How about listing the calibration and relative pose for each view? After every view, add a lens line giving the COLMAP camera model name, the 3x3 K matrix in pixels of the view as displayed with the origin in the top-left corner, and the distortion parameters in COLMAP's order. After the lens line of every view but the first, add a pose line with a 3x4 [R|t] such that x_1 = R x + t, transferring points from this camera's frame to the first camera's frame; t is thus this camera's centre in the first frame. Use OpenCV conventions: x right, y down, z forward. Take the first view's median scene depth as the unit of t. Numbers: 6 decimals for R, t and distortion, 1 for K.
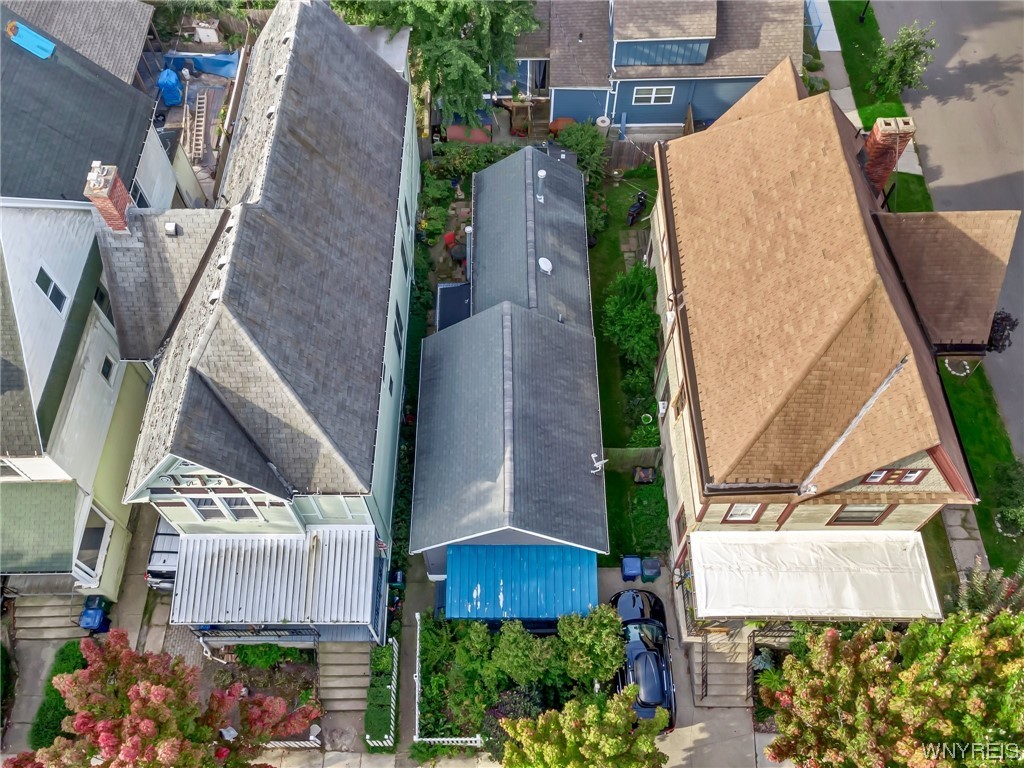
lens RADIAL K [[721.4, 0, 504.7], [0, 721.4, 423.7], [0, 0, 1]] dist [0.022602, 0.007278]
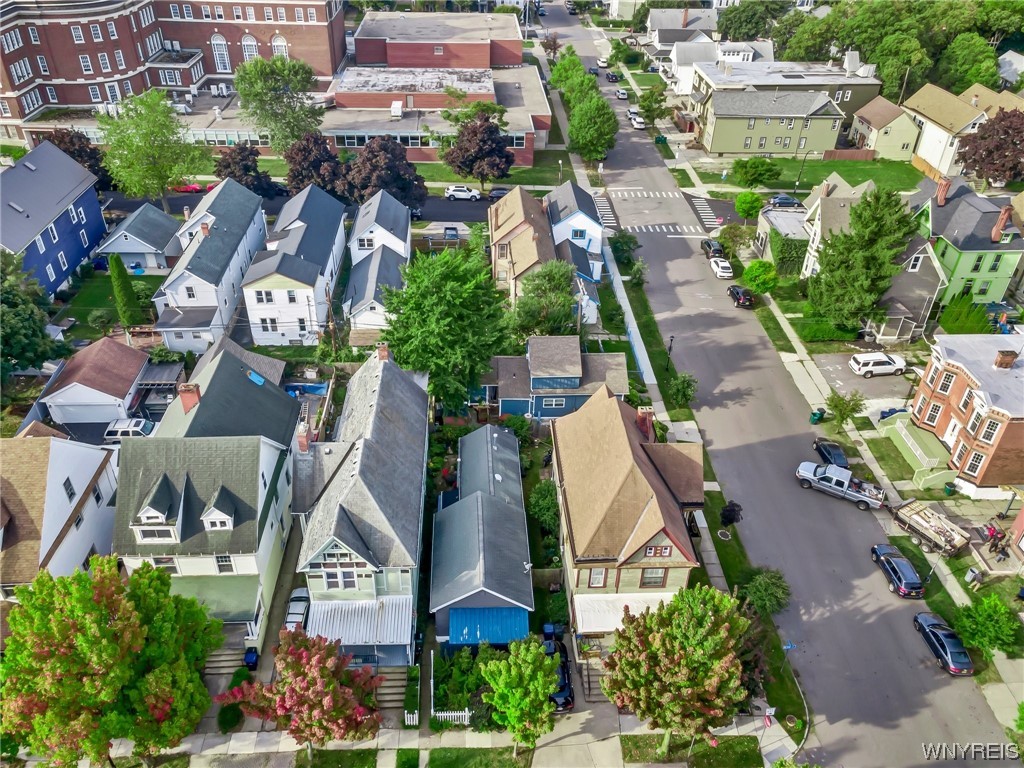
lens RADIAL K [[784.4, 0, 507.0], [0, 784.4, 382.0], [0, 0, 1]] dist [0.010793, 0.069945]
pose [[0.998022, 0.003624, 0.062761, -0.059281], [0.025987, 0.885266, -0.464359, 0.591827], [-0.057243, 0.465072, 0.883420, -1.092692]]
